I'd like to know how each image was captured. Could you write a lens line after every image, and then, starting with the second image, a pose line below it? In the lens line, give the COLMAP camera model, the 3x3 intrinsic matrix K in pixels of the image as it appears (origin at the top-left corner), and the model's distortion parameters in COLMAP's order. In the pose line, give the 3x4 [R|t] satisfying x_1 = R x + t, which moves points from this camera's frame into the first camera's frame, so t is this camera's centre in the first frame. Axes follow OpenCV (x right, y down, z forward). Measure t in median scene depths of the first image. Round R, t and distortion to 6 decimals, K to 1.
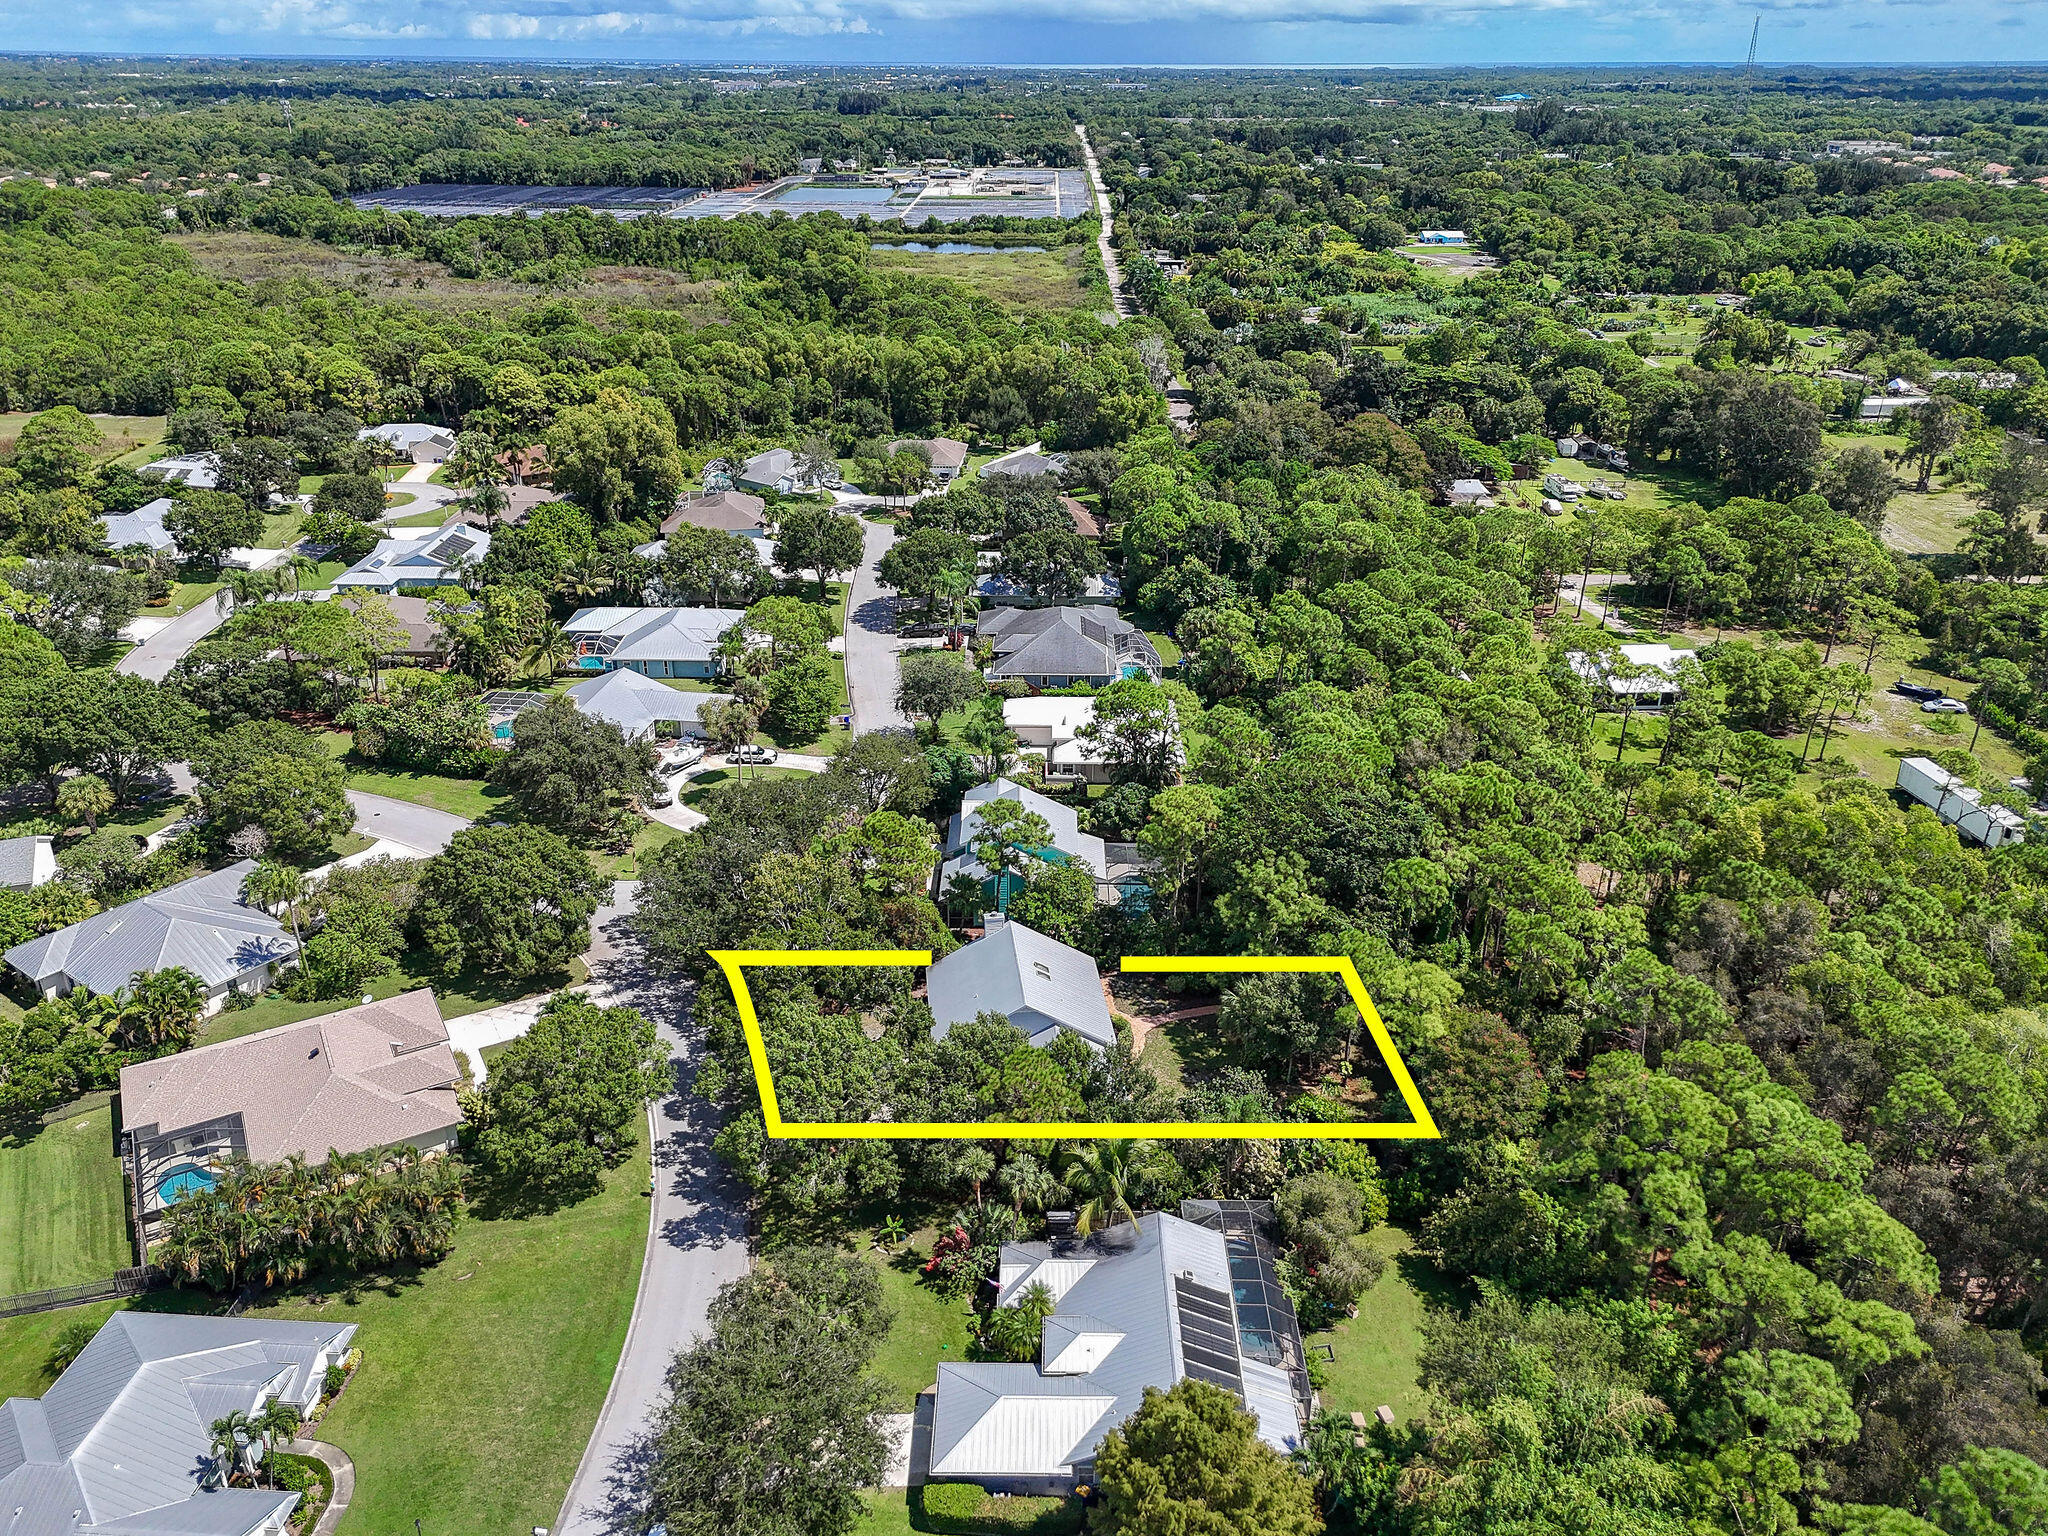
lens RADIAL K [[1517.6, 0, 1010.6], [0, 1517.6, 732.3], [0, 0, 1]] dist [0.064216, -0.046797]
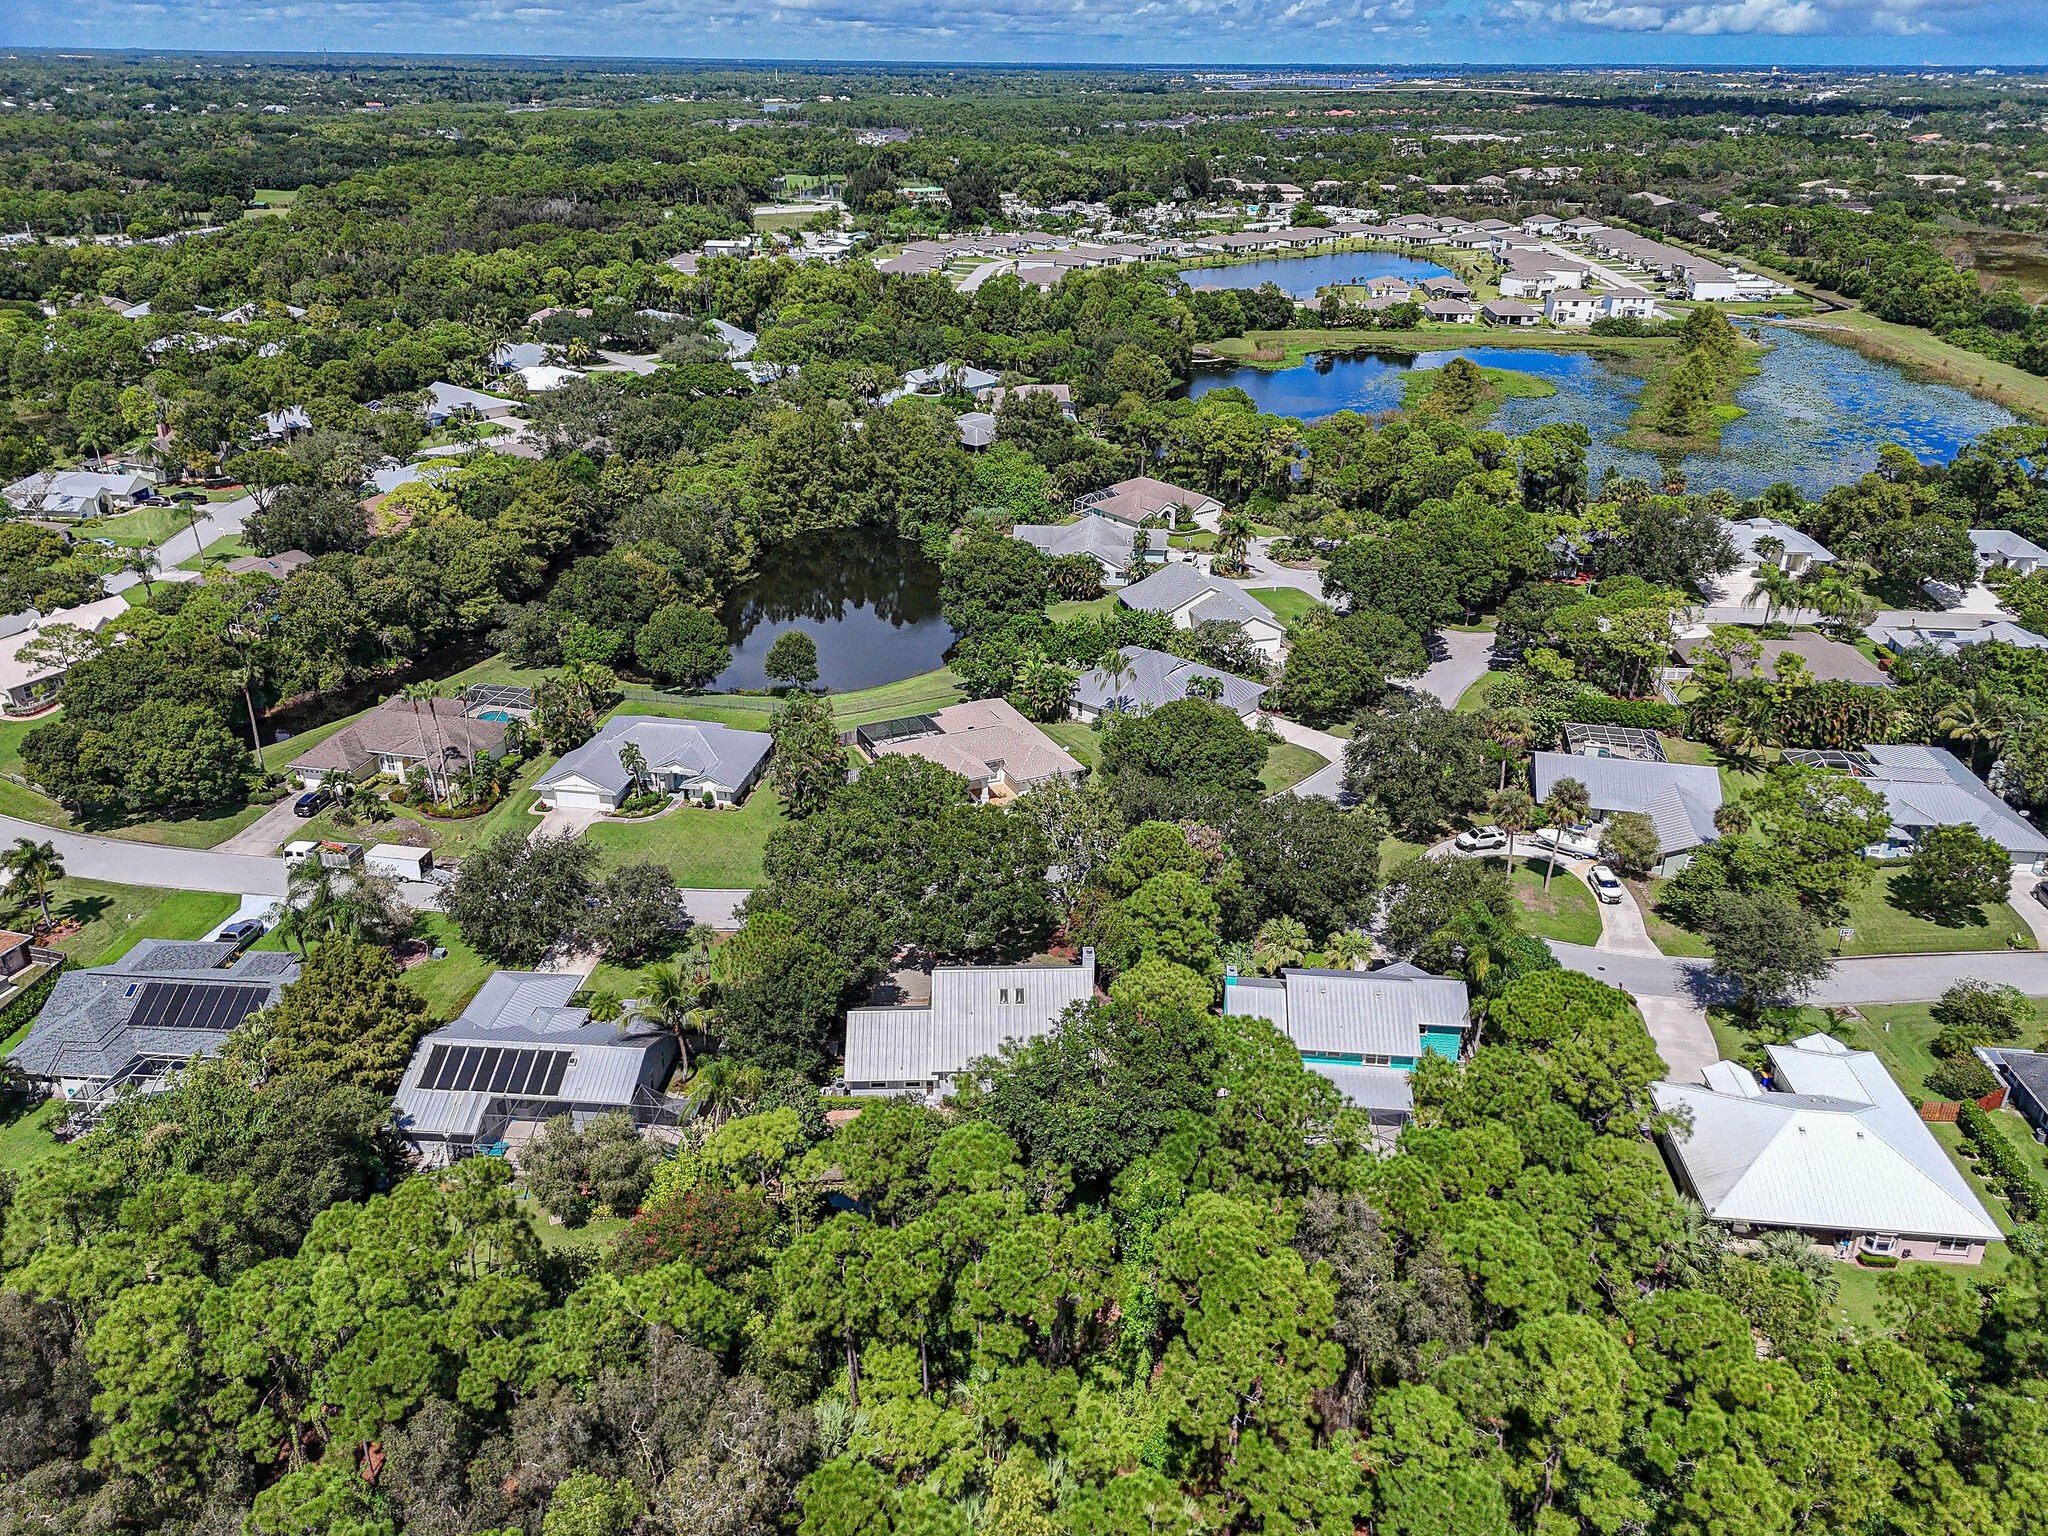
lens RADIAL K [[1517.6, 0, 1034.7], [0, 1517.6, 759.0], [0, 0, 1]] dist [0.064216, -0.046797]
pose [[-0.054026, 0.412972, -0.909140, 0.772860], [-0.411340, 0.820425, 0.397118, -0.325286], [0.909880, 0.395420, 0.125548, 0.767681]]
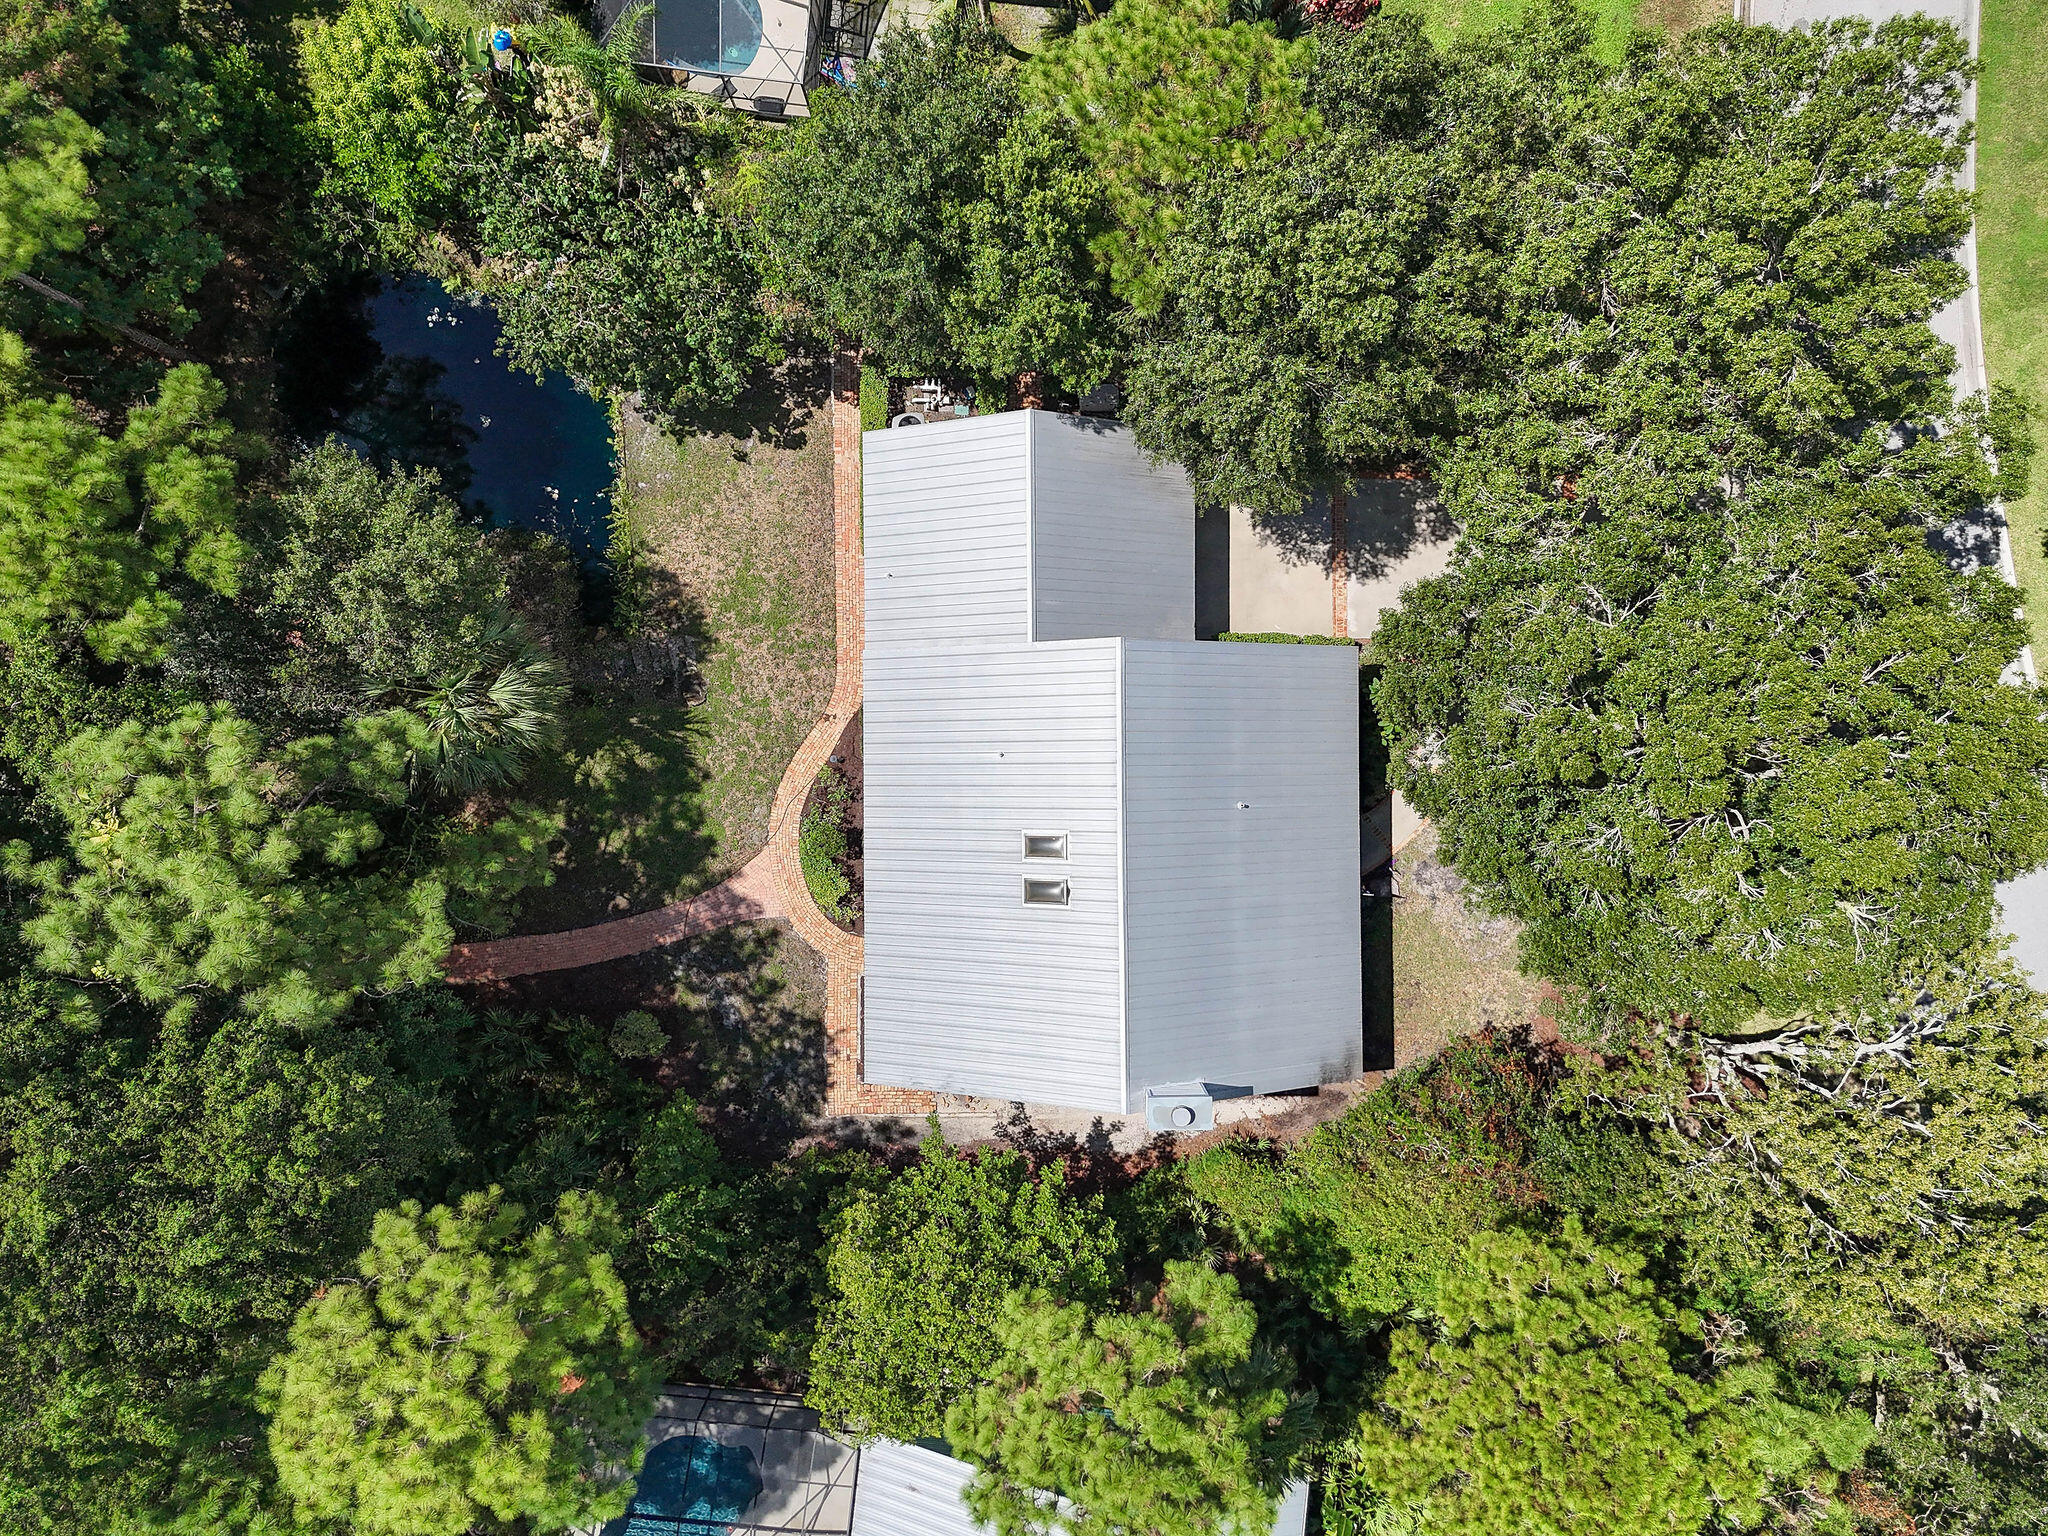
lens RADIAL K [[1517.6, 0, 1042.4], [0, 1517.6, 739.5], [0, 0, 1]] dist [0.064216, -0.046797]
pose [[-0.996383, -0.084716, -0.006633, 0.024490], [0.027519, -0.395539, 0.918037, -0.126002], [-0.080396, 0.914534, 0.396440, 0.775223]]
